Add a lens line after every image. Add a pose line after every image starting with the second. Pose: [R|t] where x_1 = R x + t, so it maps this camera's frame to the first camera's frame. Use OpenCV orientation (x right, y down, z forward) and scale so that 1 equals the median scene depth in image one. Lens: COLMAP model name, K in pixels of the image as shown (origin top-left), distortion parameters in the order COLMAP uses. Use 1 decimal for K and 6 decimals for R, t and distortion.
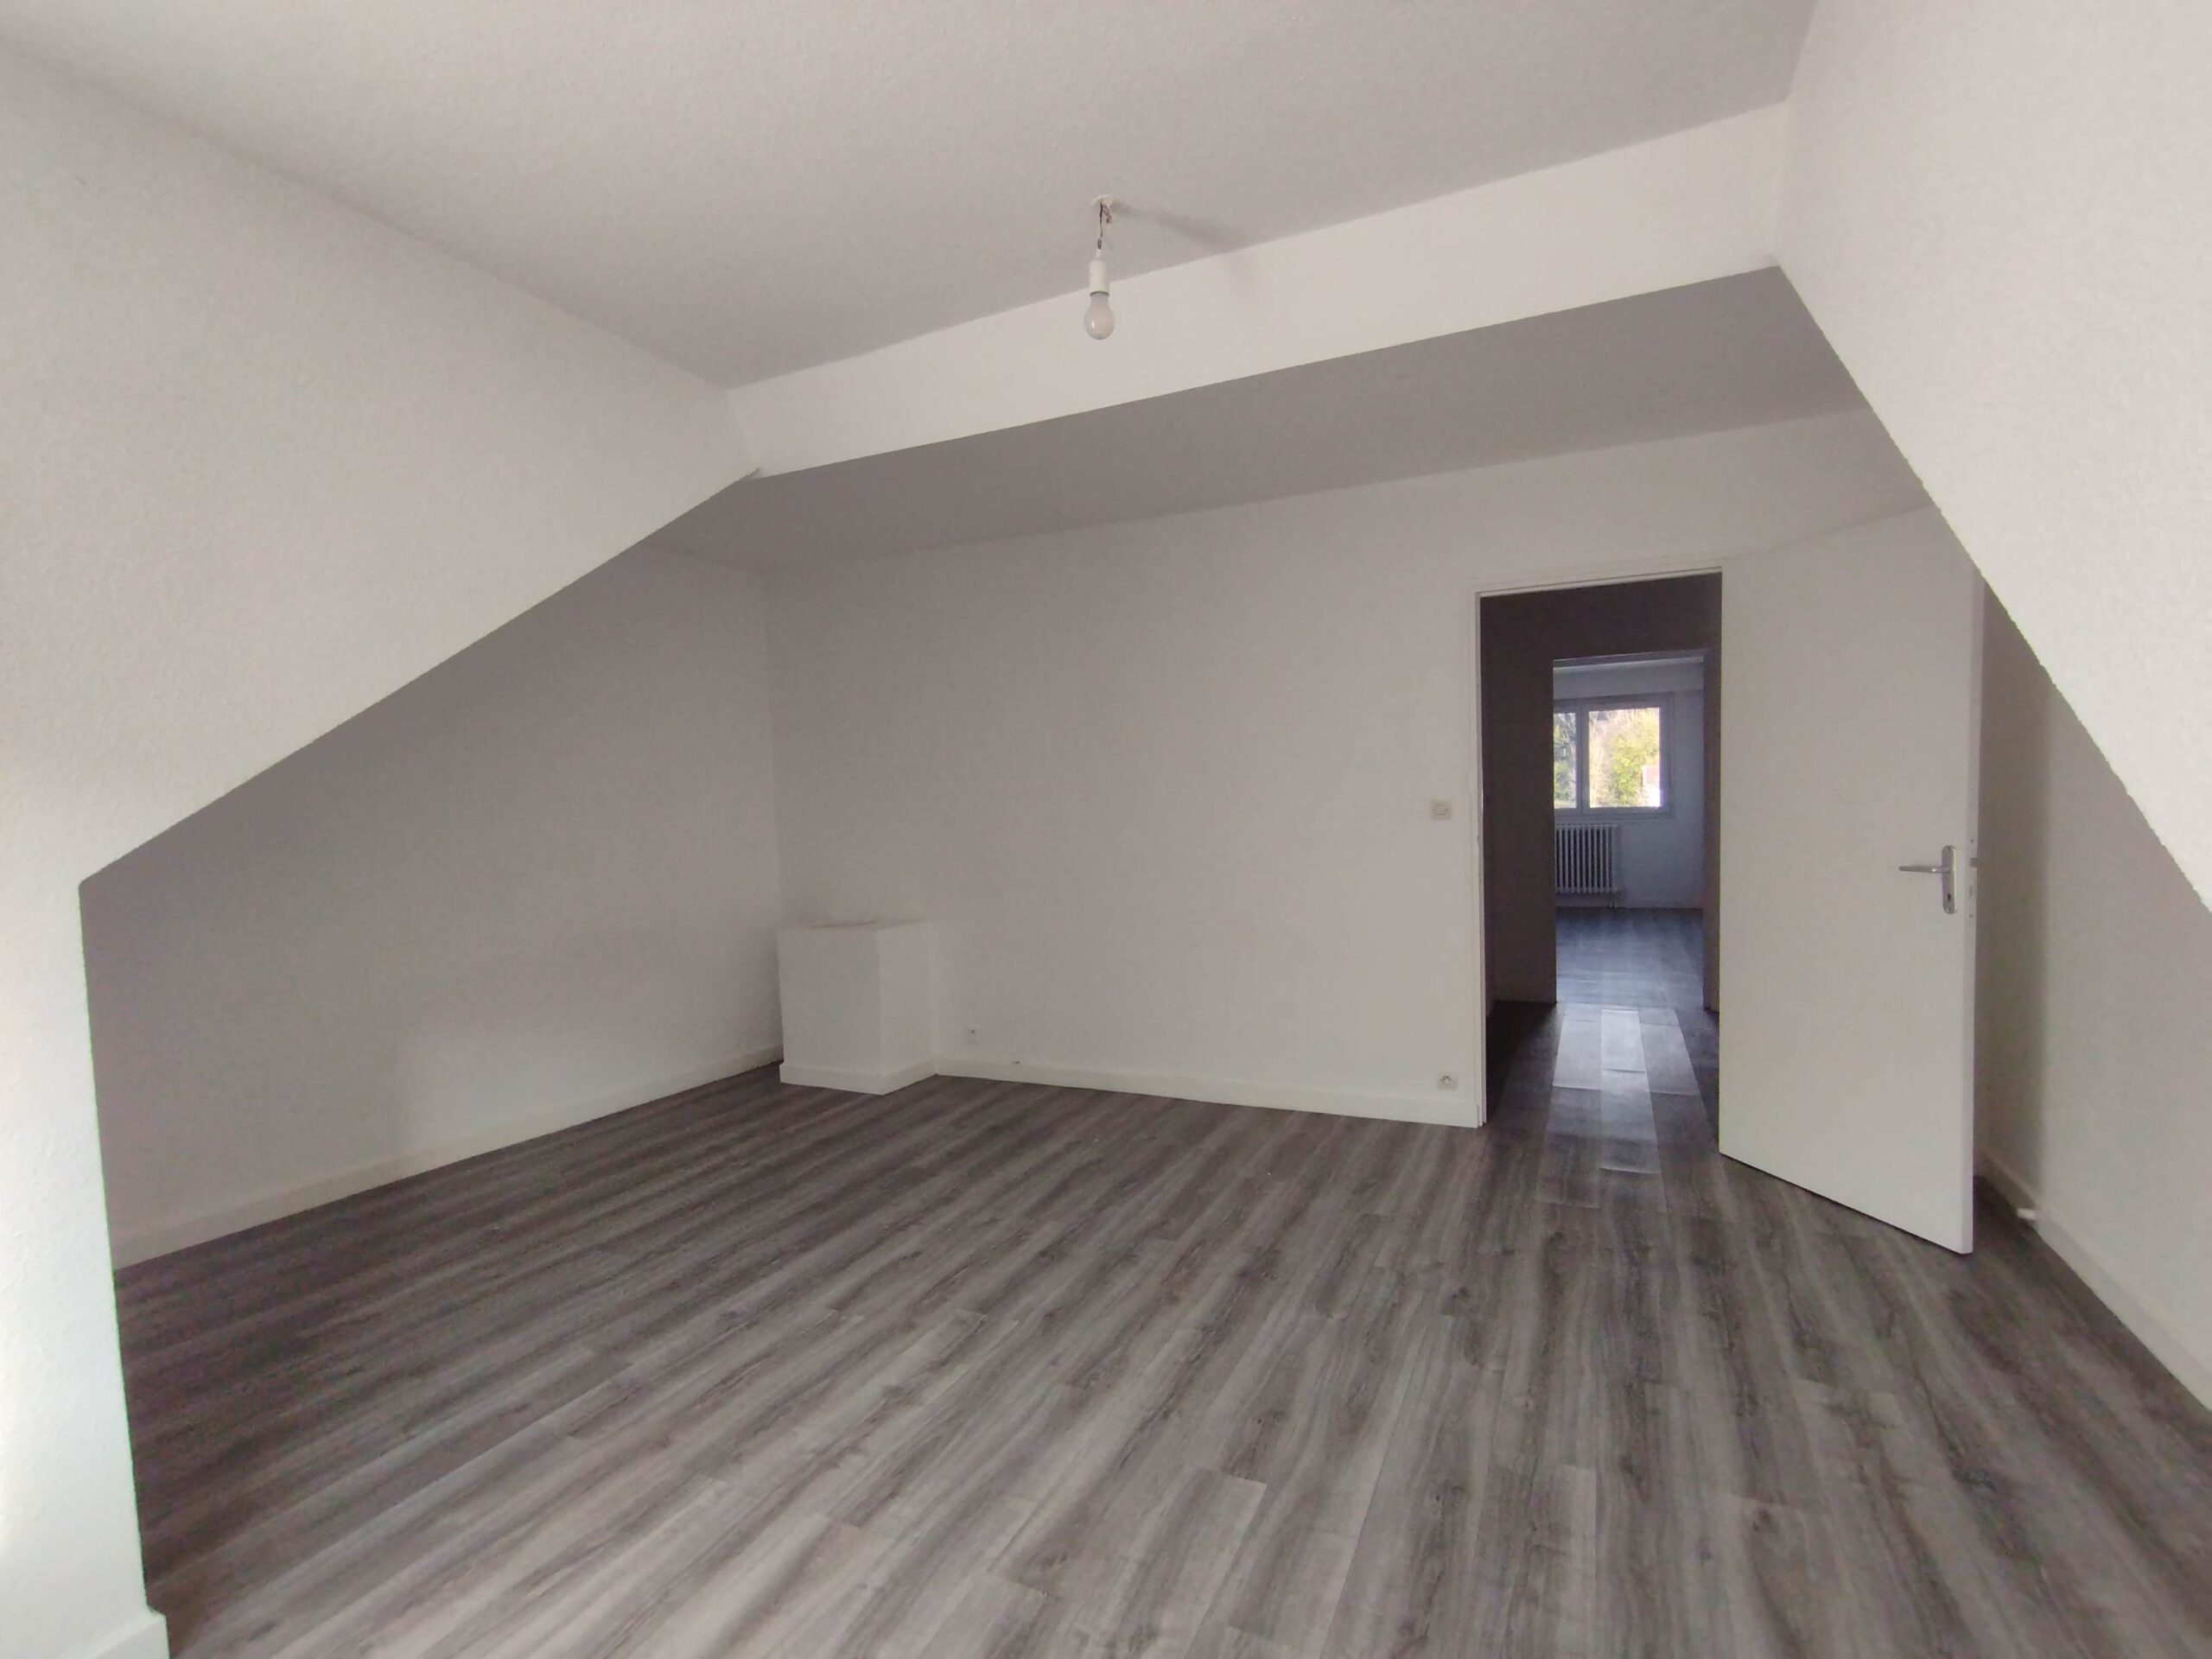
lens RADIAL K [[1001.7, 0, 1106.0], [0, 1001.7, 829.5], [0, 0, 1]] dist [0.000233, 0.000005]
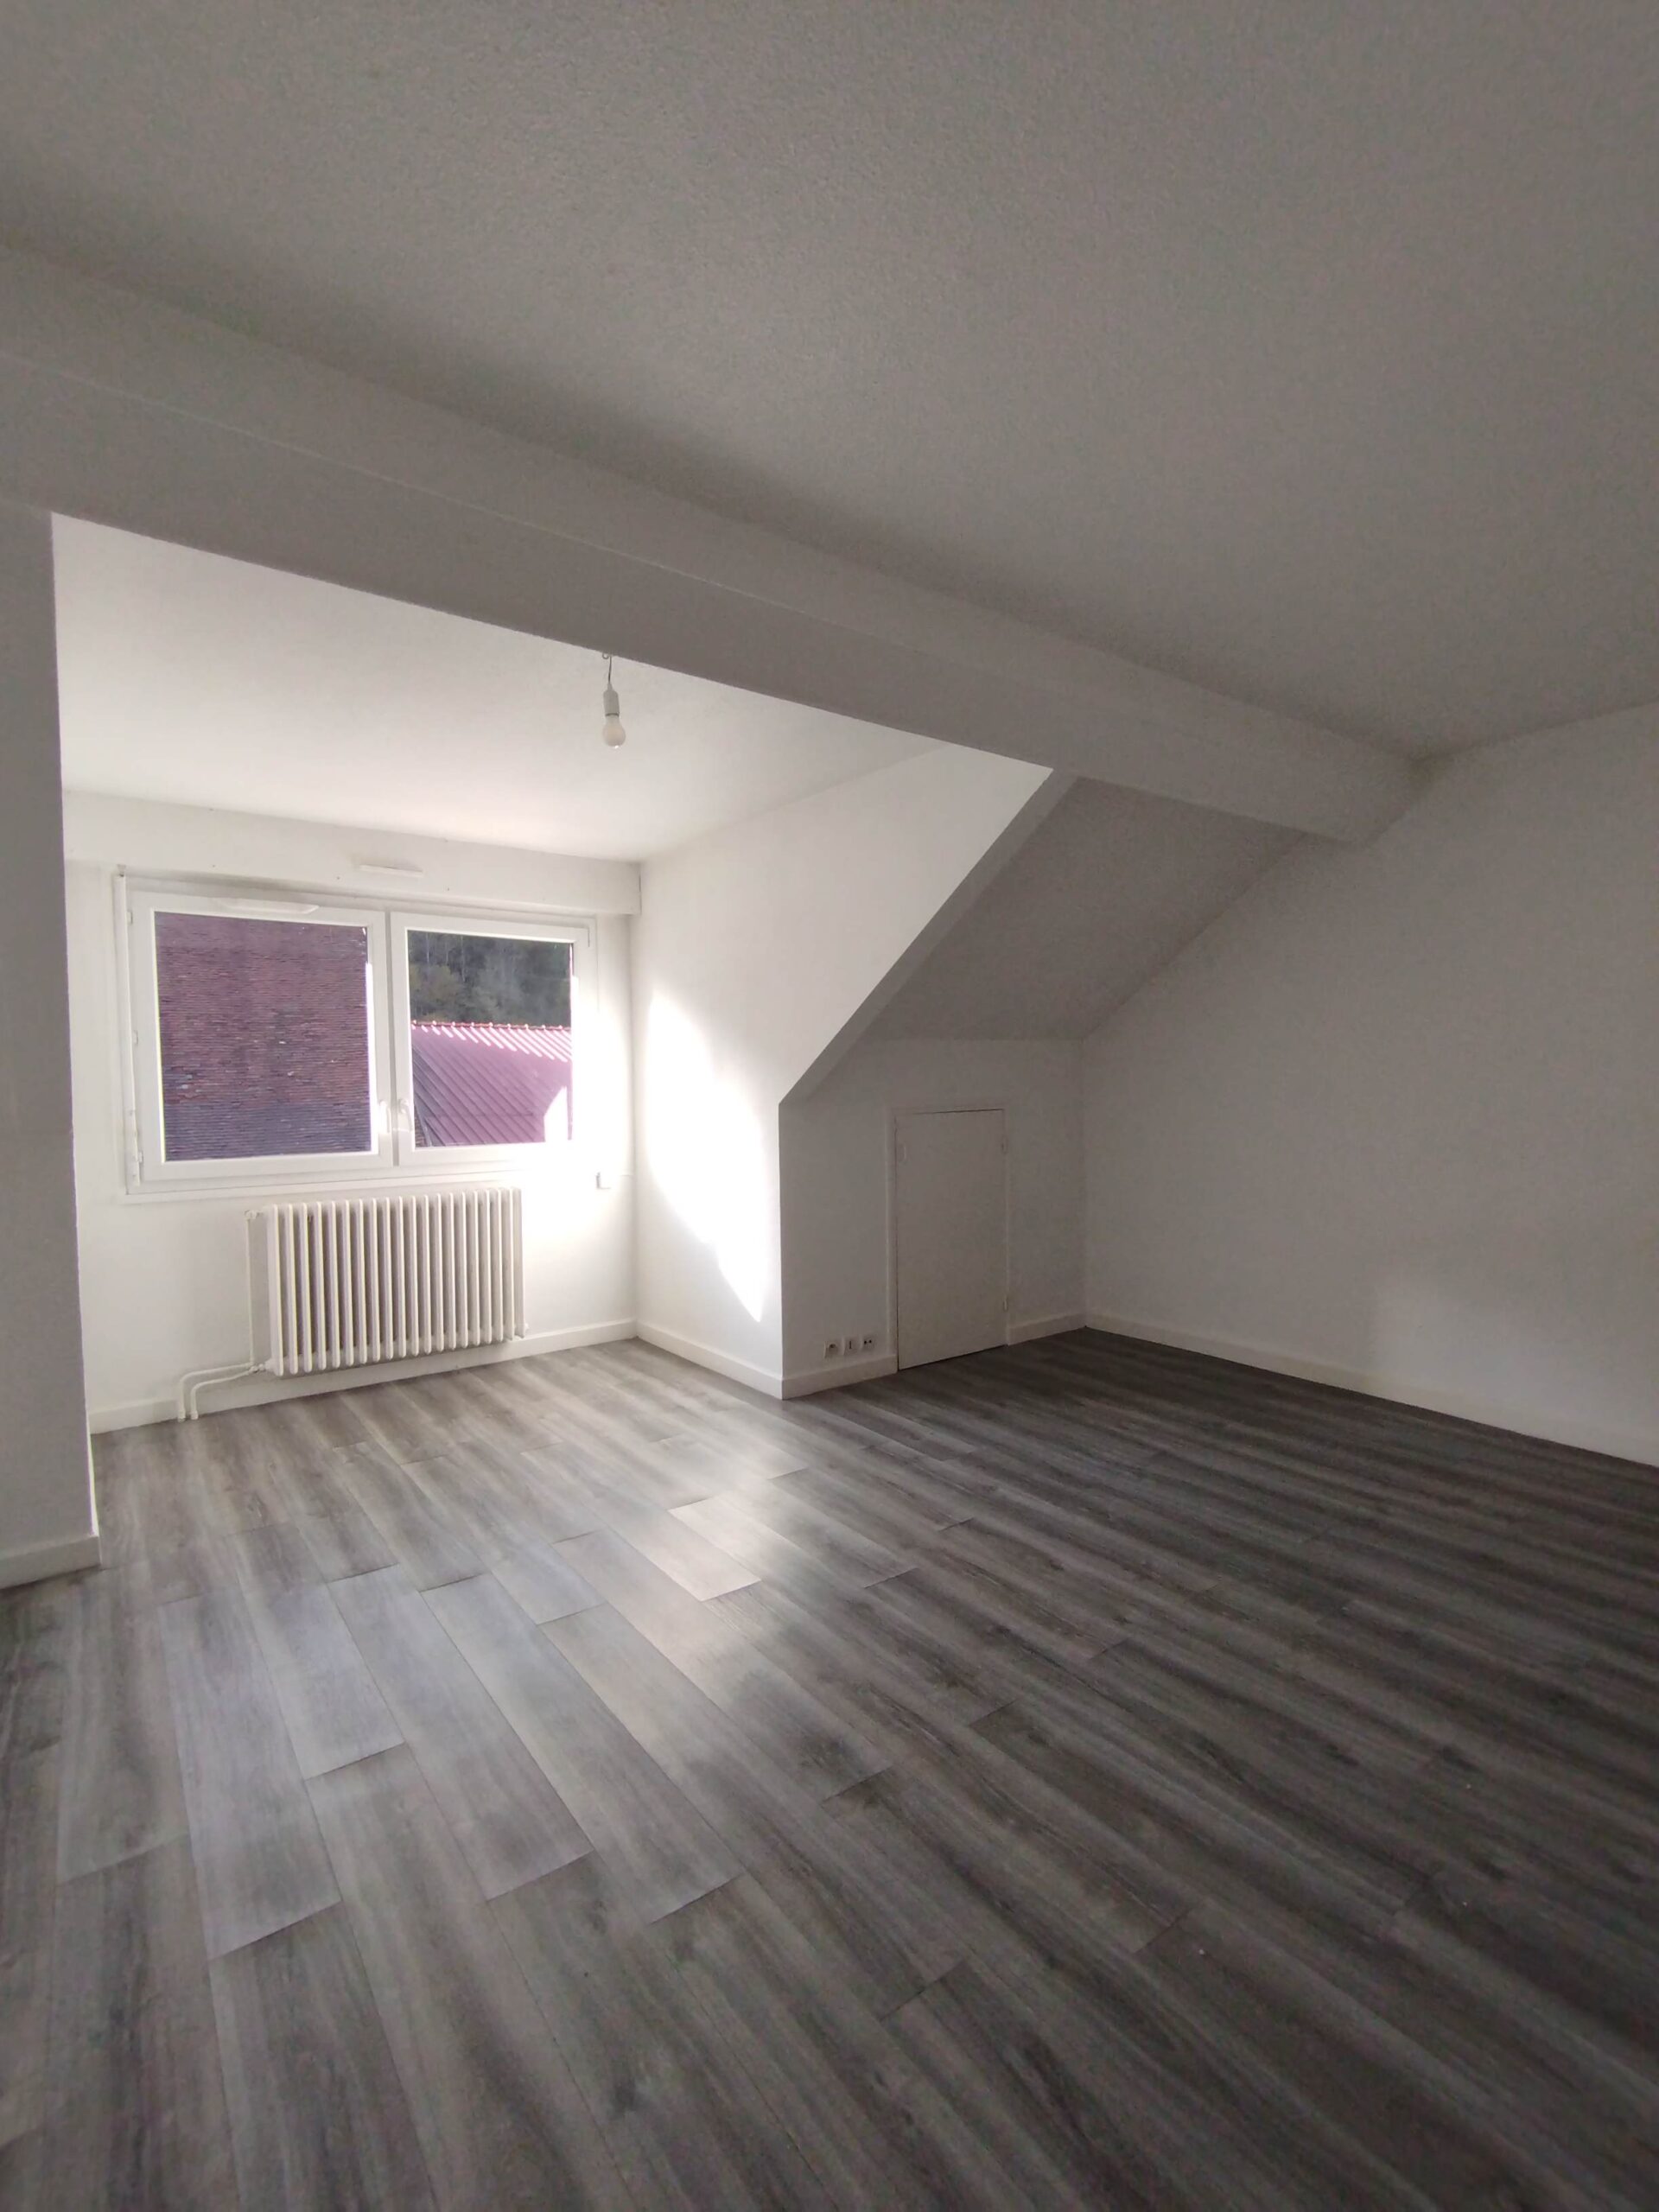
lens RADIAL K [[1001.7, 0, 829.5], [0, 1001.7, 1106.0], [0, 0, 1]] dist [0.000233, 0.000005]
pose [[-0.449926, 0.061383, -0.890954, 0.673430], [0.001800, 0.997695, 0.067828, -0.064067], [0.893064, 0.028914, -0.448999, 1.157629]]
